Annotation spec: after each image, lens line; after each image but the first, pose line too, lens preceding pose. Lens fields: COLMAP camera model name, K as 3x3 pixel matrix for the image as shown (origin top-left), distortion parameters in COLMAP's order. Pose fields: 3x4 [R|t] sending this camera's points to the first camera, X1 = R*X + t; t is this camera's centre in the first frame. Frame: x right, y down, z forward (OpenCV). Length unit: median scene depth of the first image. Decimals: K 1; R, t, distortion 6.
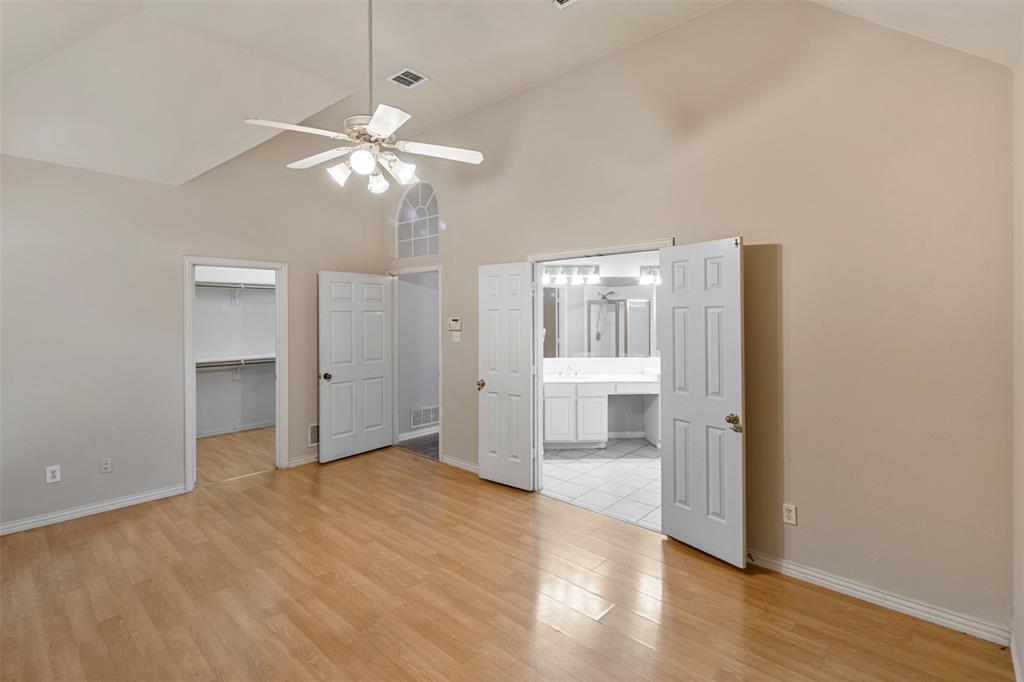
lens RADIAL K [[475.7, 0, 508.7], [0, 475.7, 322.4], [0, 0, 1]] dist [0.000198, -0.000077]
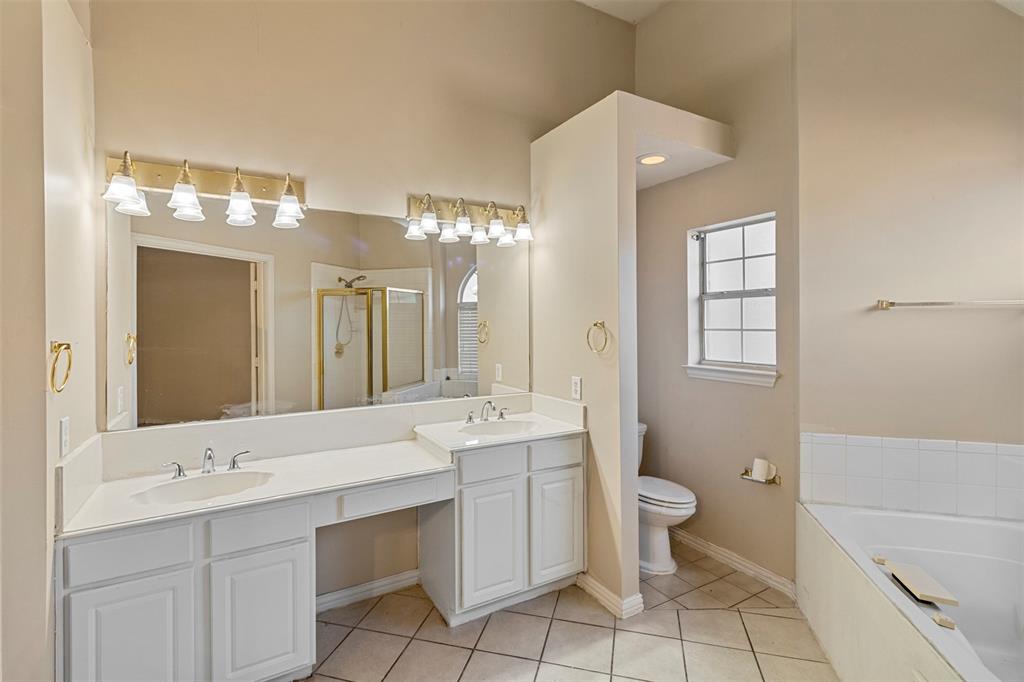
lens RADIAL K [[475.7, 0, 508.7], [0, 475.7, 322.4], [0, 0, 1]] dist [0.000198, -0.000077]
pose [[0.887959, 0.001099, 0.459922, 0.158830], [0.006010, 0.999884, -0.013993, 0.006035], [-0.459884, 0.015190, 0.887849, 0.572422]]
